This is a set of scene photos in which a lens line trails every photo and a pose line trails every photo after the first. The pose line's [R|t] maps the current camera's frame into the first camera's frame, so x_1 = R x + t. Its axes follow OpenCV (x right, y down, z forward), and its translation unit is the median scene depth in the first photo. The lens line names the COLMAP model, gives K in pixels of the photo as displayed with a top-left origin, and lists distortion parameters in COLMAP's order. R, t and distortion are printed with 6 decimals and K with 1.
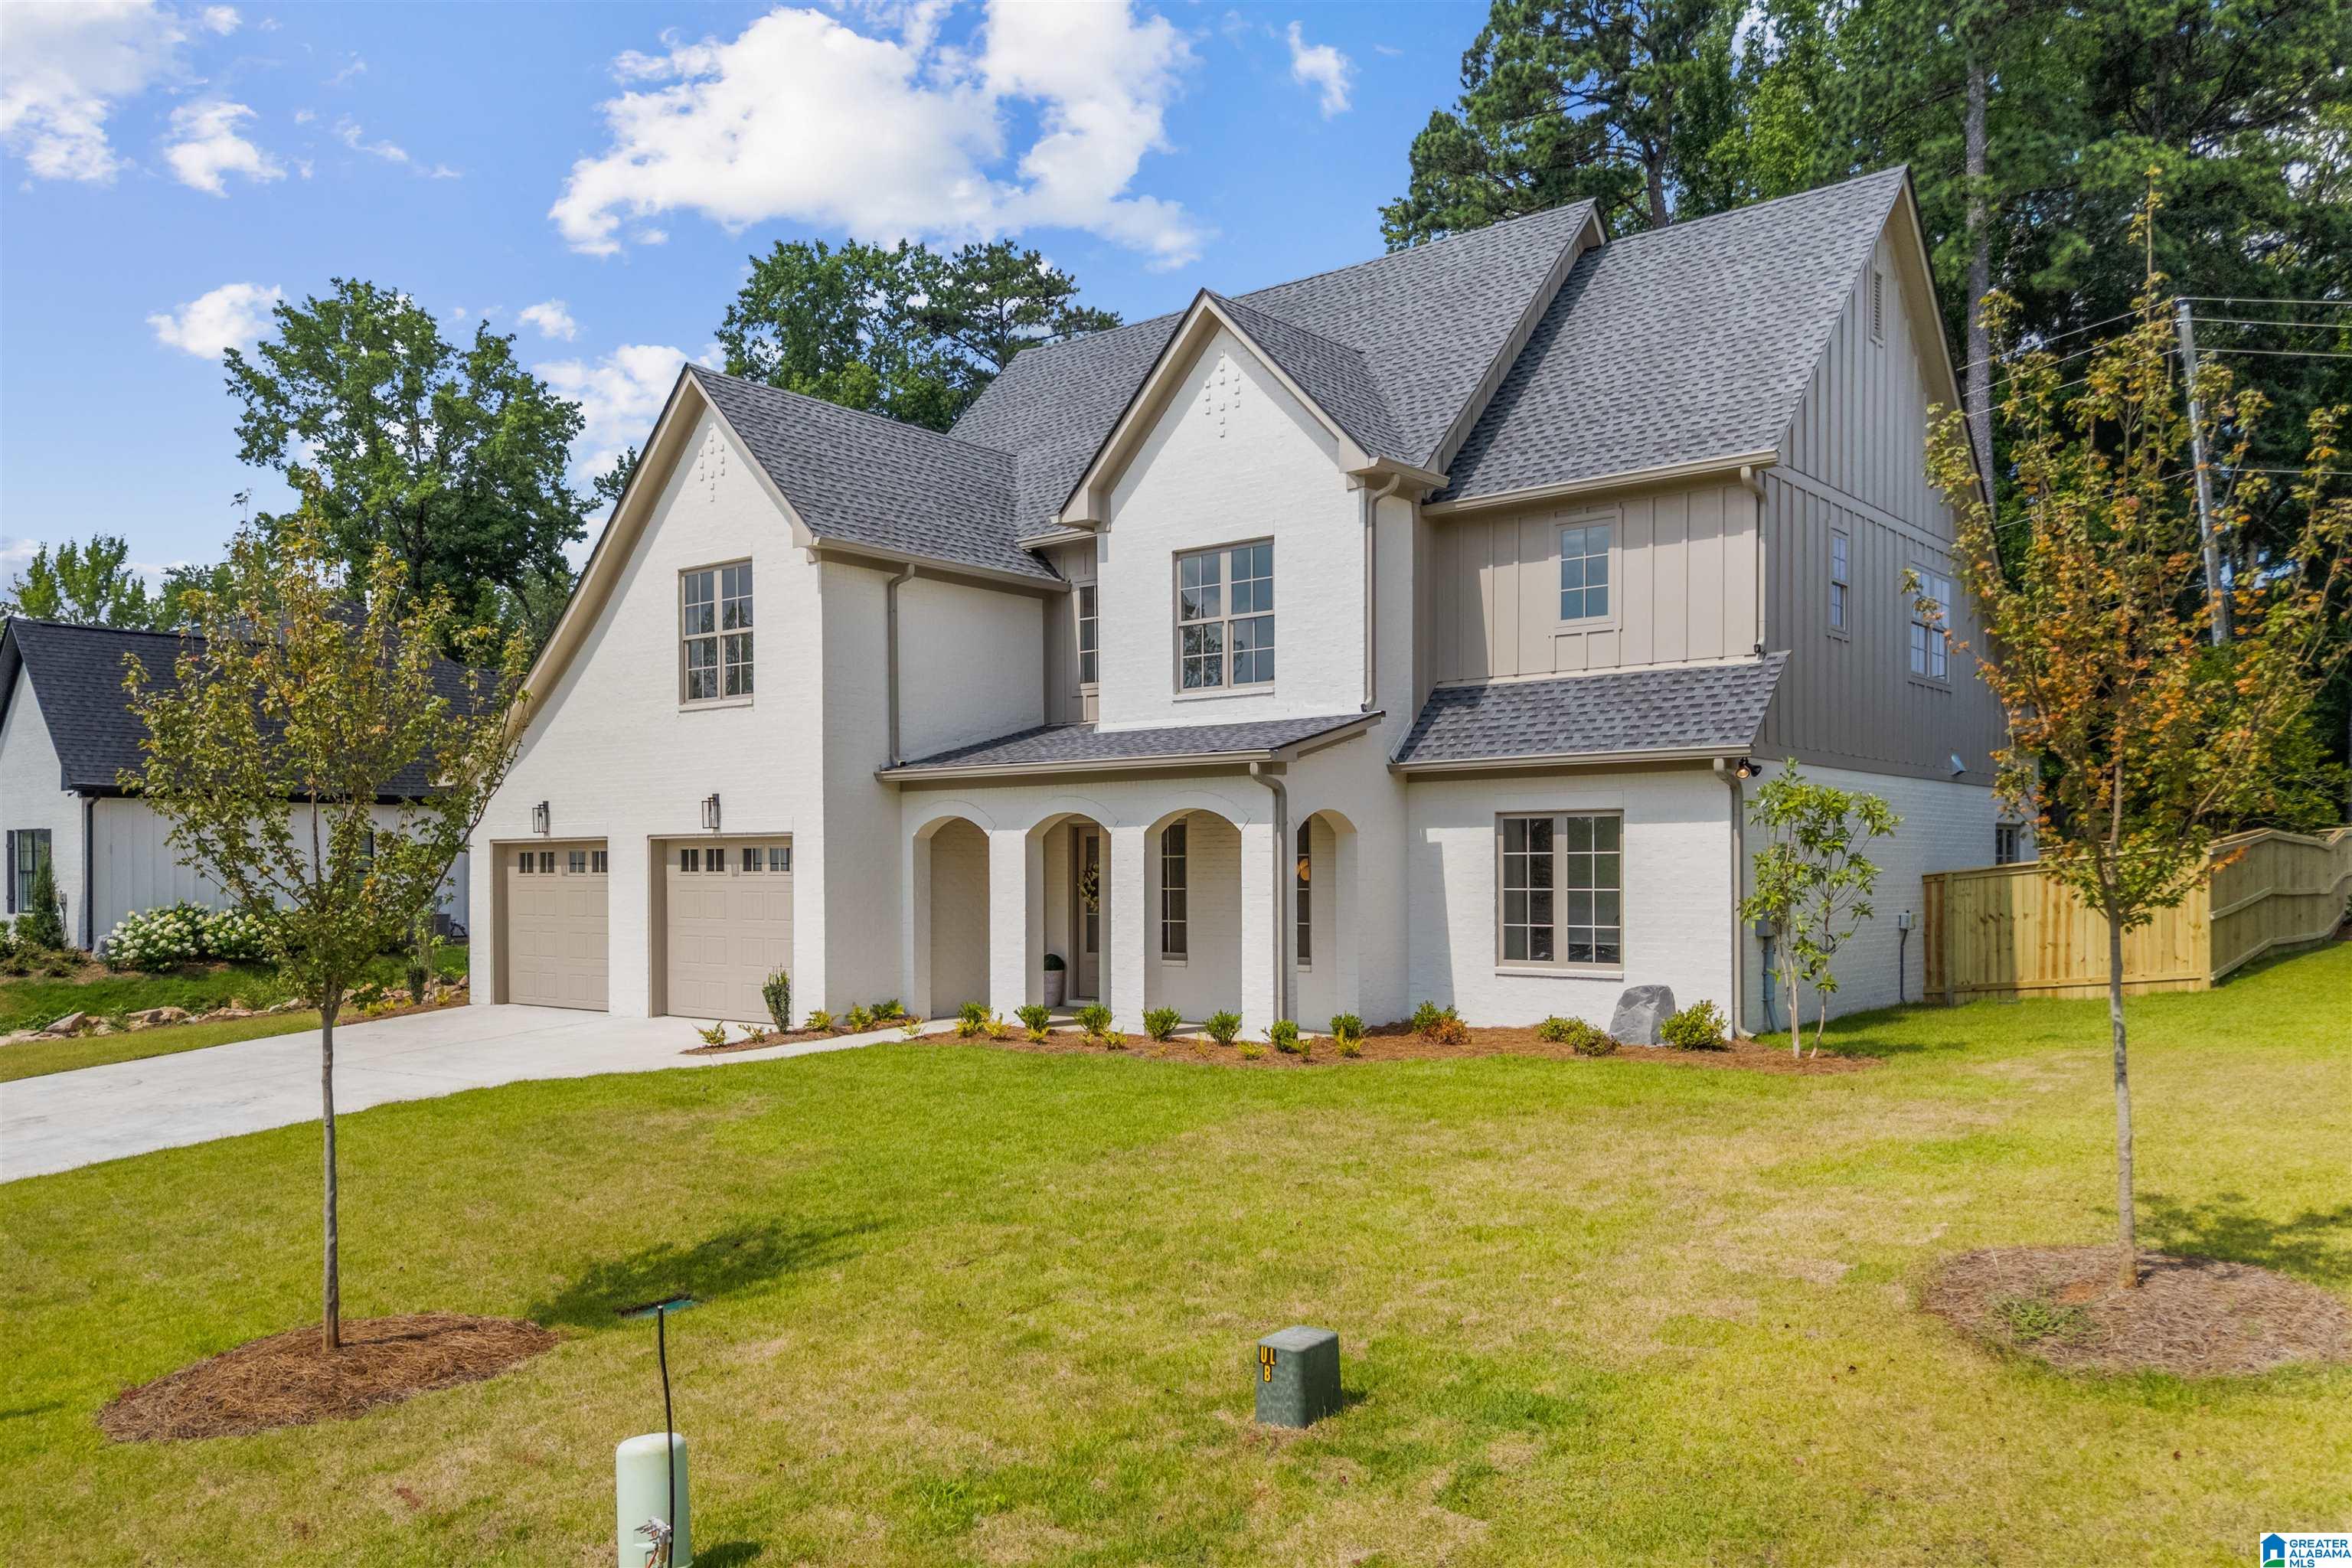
lens RADIAL K [[1762.8, 0, 1183.6], [0, 1762.8, 869.2], [0, 0, 1]] dist [0.074250, -0.065944]
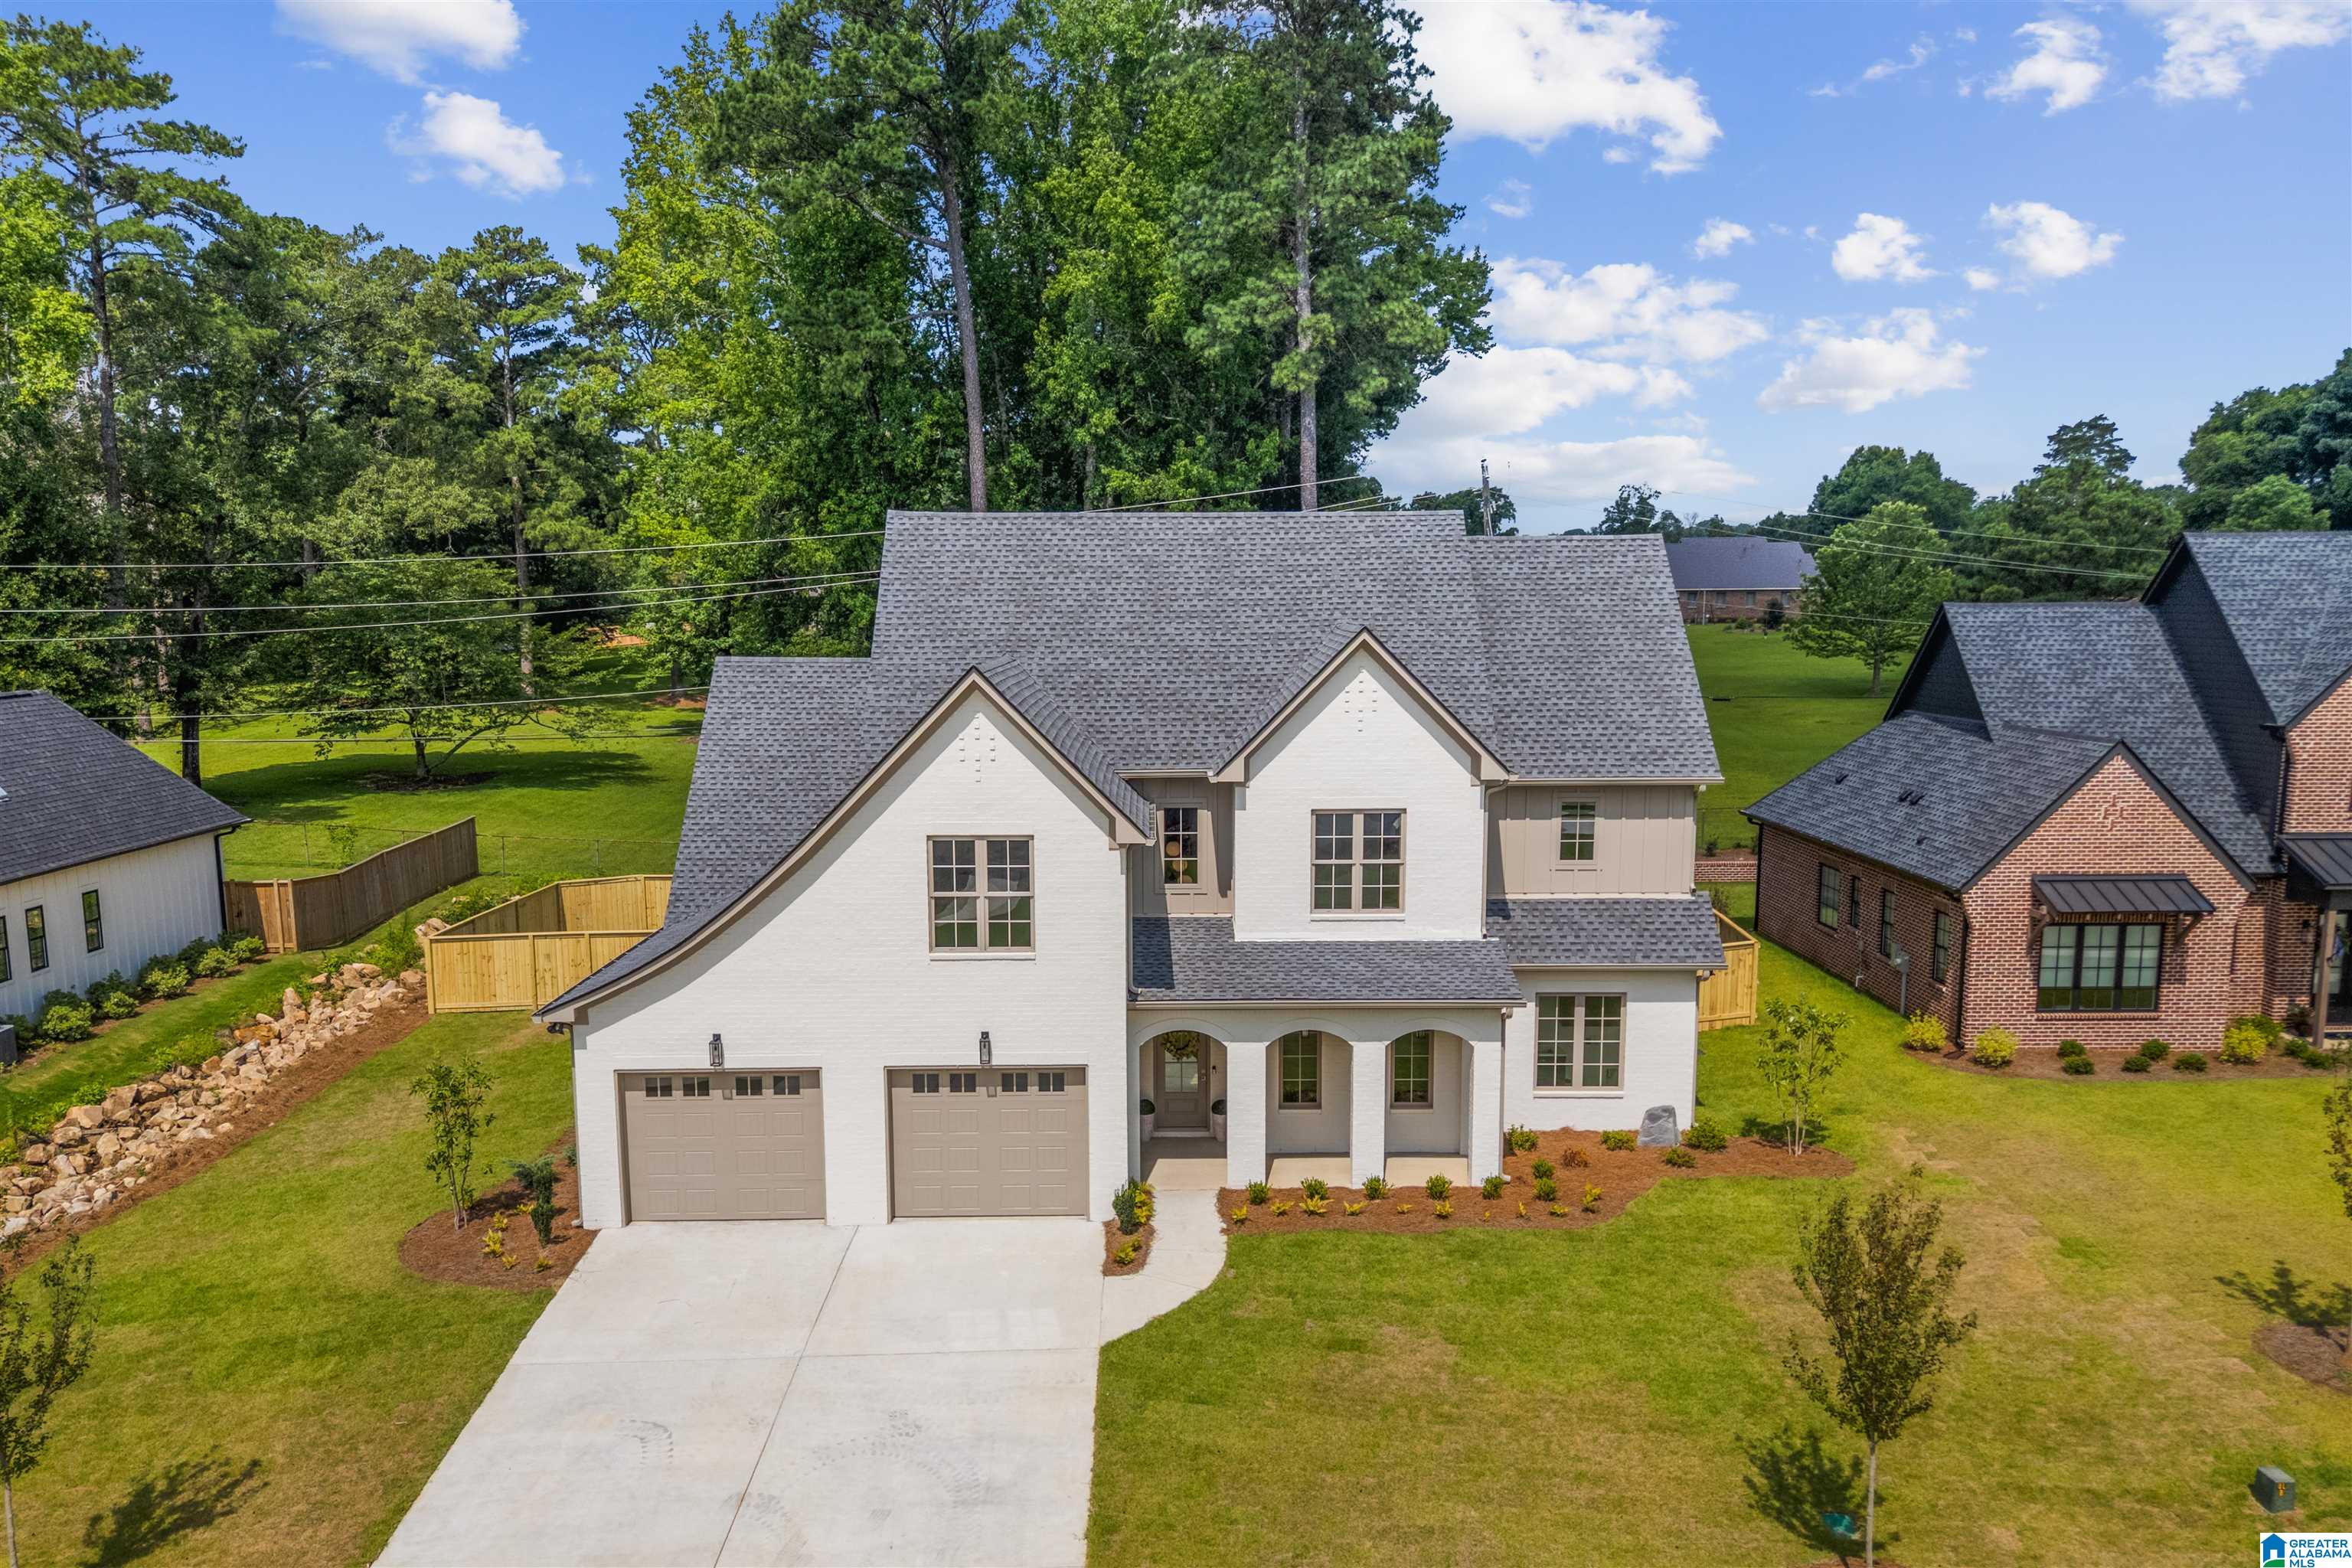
lens RADIAL K [[1762.8, 0, 1183.6], [0, 1762.8, 869.2], [0, 0, 1]] dist [0.074250, -0.065944]
pose [[0.763400, -0.096255, 0.638714, -0.919106], [-0.002978, 0.988300, 0.152496, -0.333962], [-0.645920, -0.118317, 0.754181, 0.063385]]
